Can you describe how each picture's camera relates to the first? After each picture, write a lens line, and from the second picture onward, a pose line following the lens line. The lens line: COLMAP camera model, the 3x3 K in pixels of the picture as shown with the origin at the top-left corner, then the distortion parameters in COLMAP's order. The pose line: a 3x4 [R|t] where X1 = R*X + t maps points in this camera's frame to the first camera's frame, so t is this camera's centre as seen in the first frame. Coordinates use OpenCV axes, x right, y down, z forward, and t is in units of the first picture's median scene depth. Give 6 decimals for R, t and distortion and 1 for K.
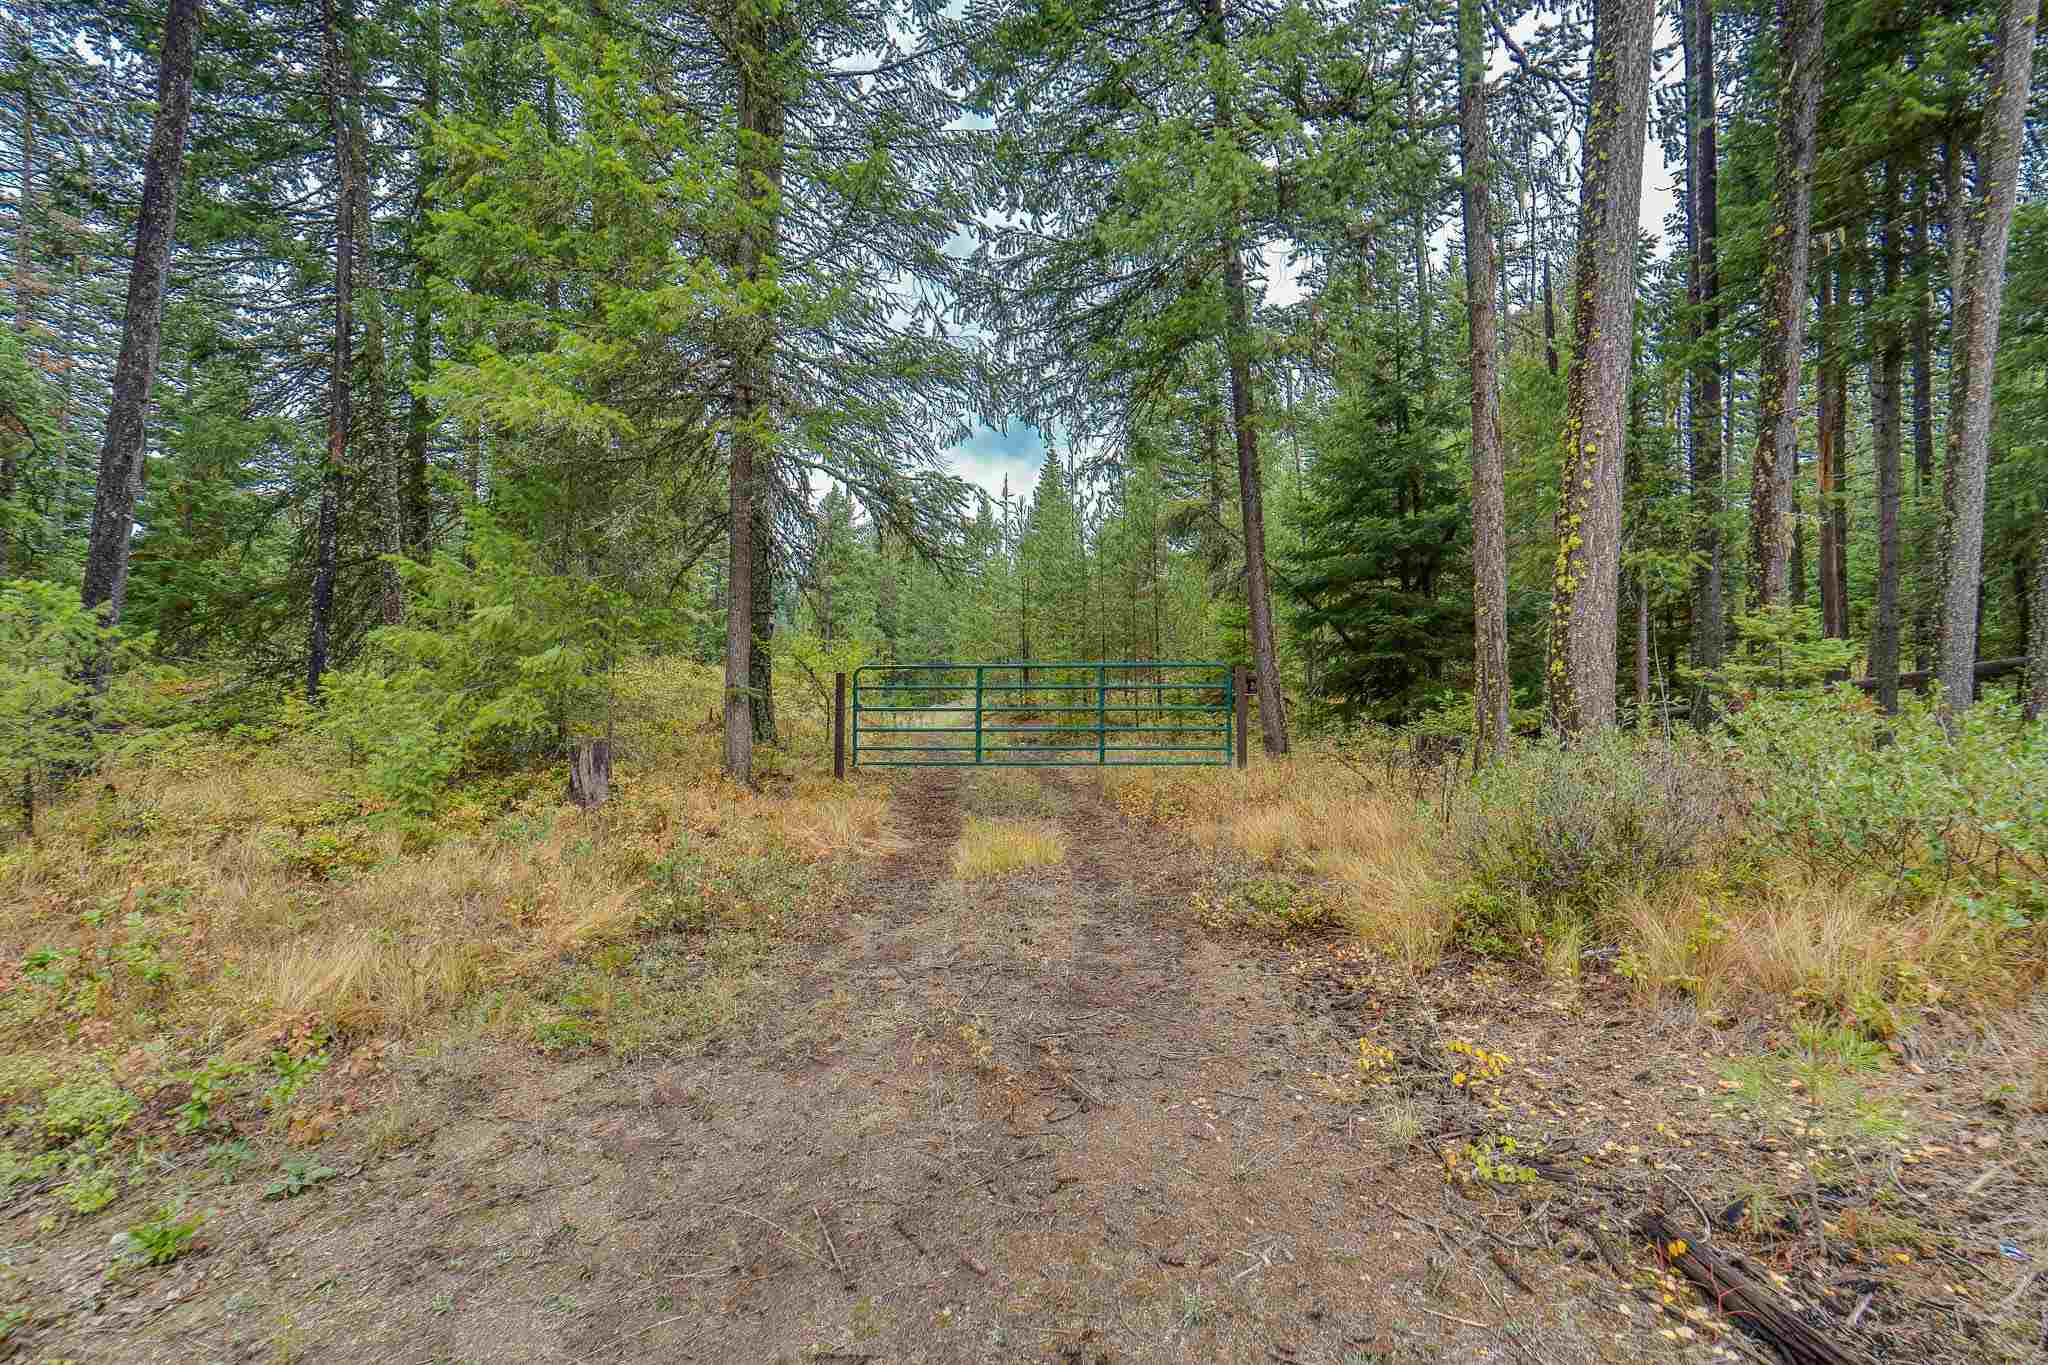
lens RADIAL K [[849.7, 0, 1025.1], [0, 849.7, 673.5], [0, 0, 1]] dist [0.000291, 0.000303]
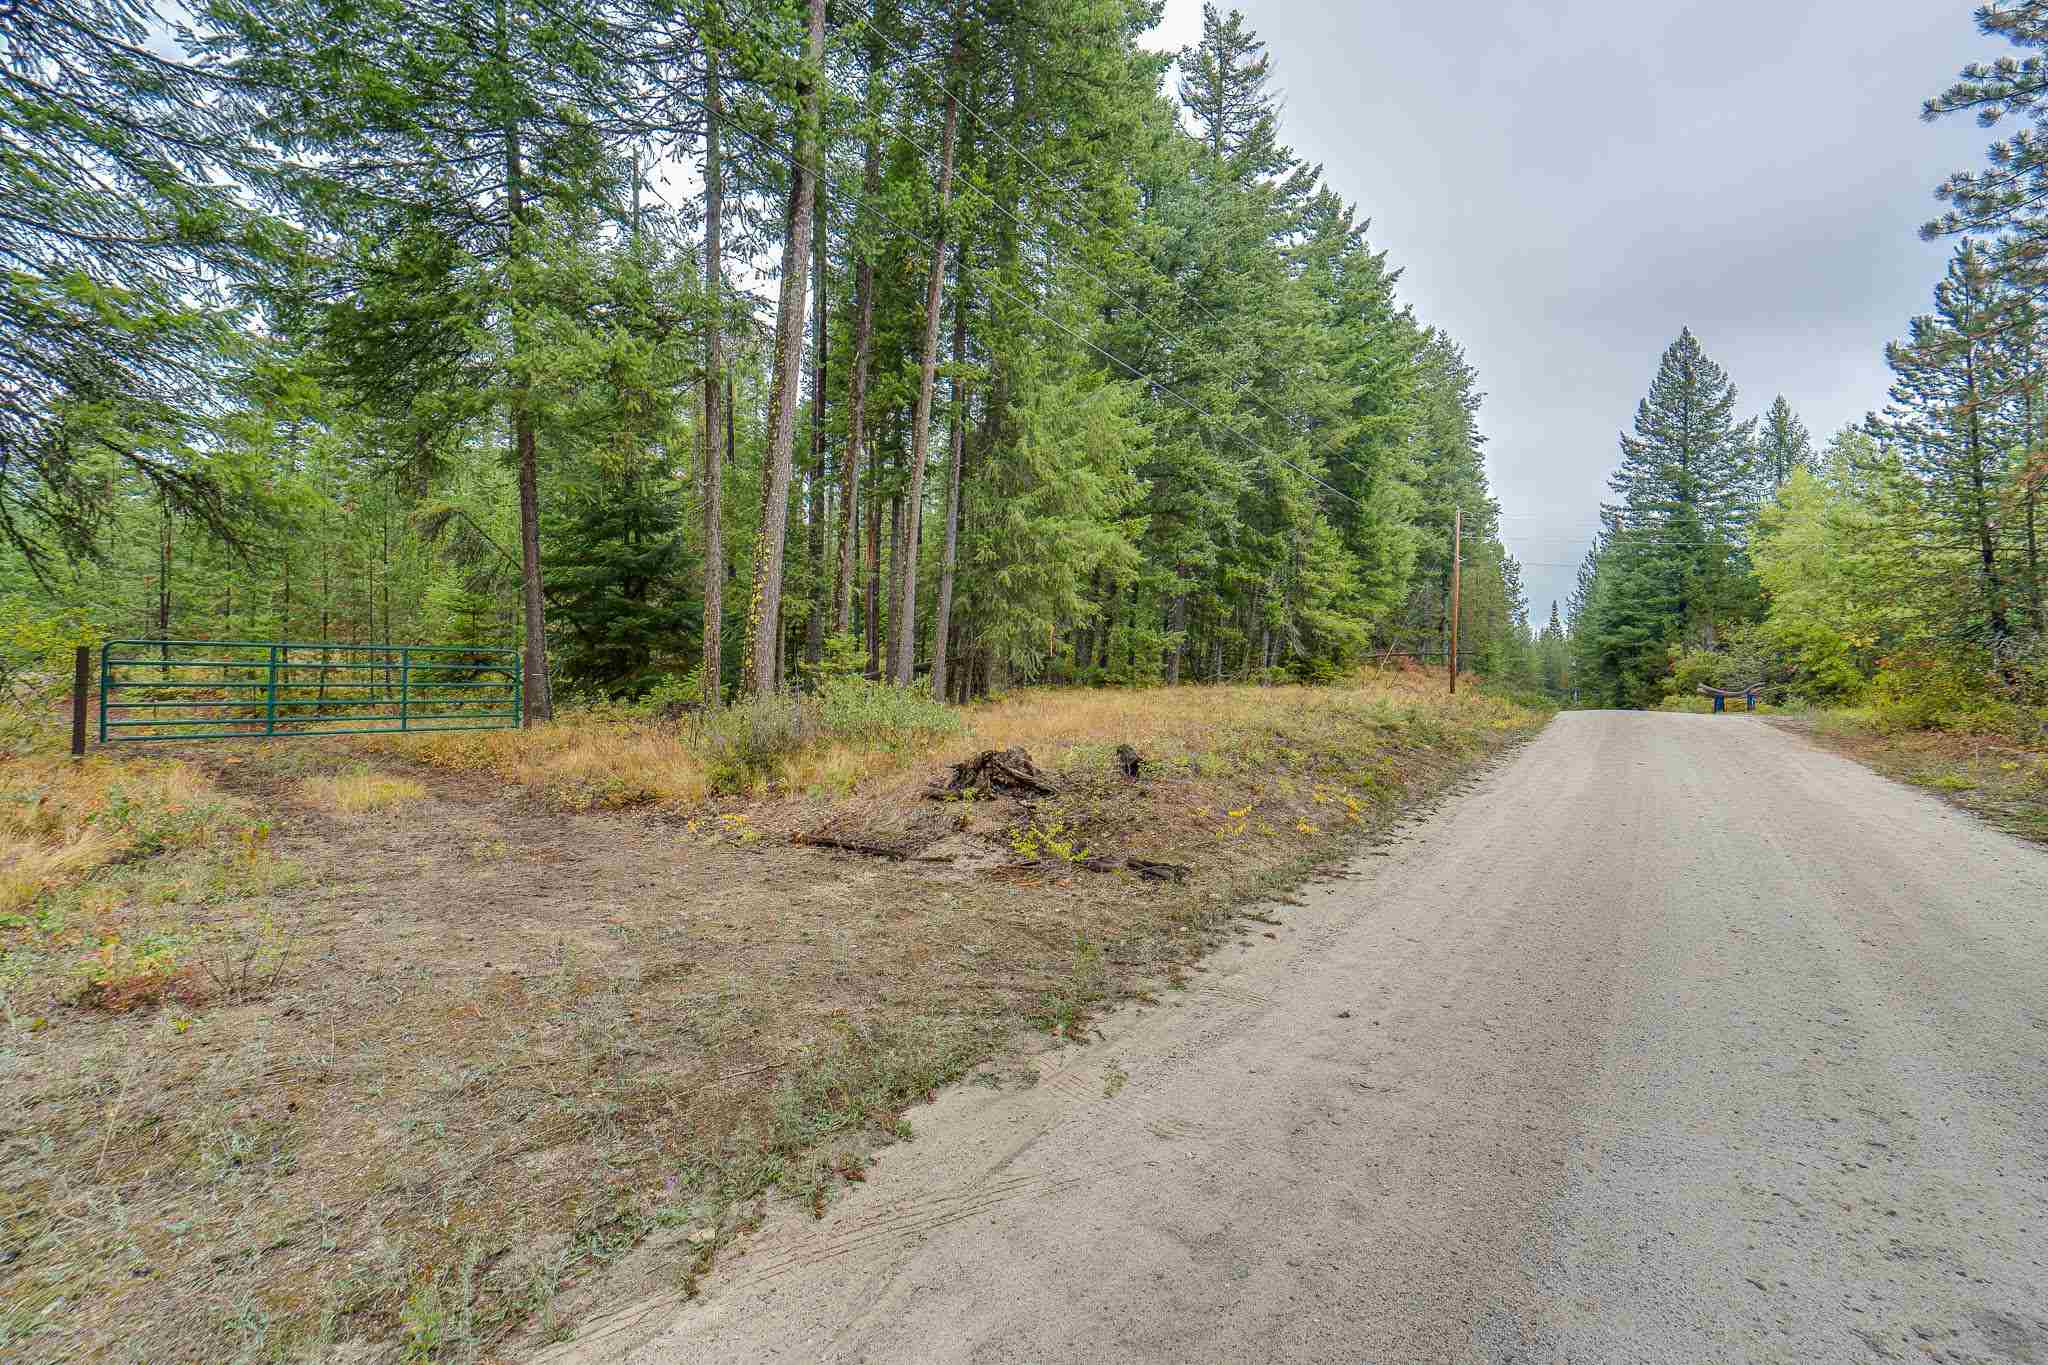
lens RADIAL K [[849.7, 0, 1023.8], [0, 849.7, 675.4], [0, 0, 1]] dist [0.000291, 0.000303]
pose [[0.607181, 0.015695, 0.794409, -0.392058], [-0.032877, 0.999445, 0.005382, -0.006666], [-0.793883, -0.029386, 0.607360, -0.493766]]
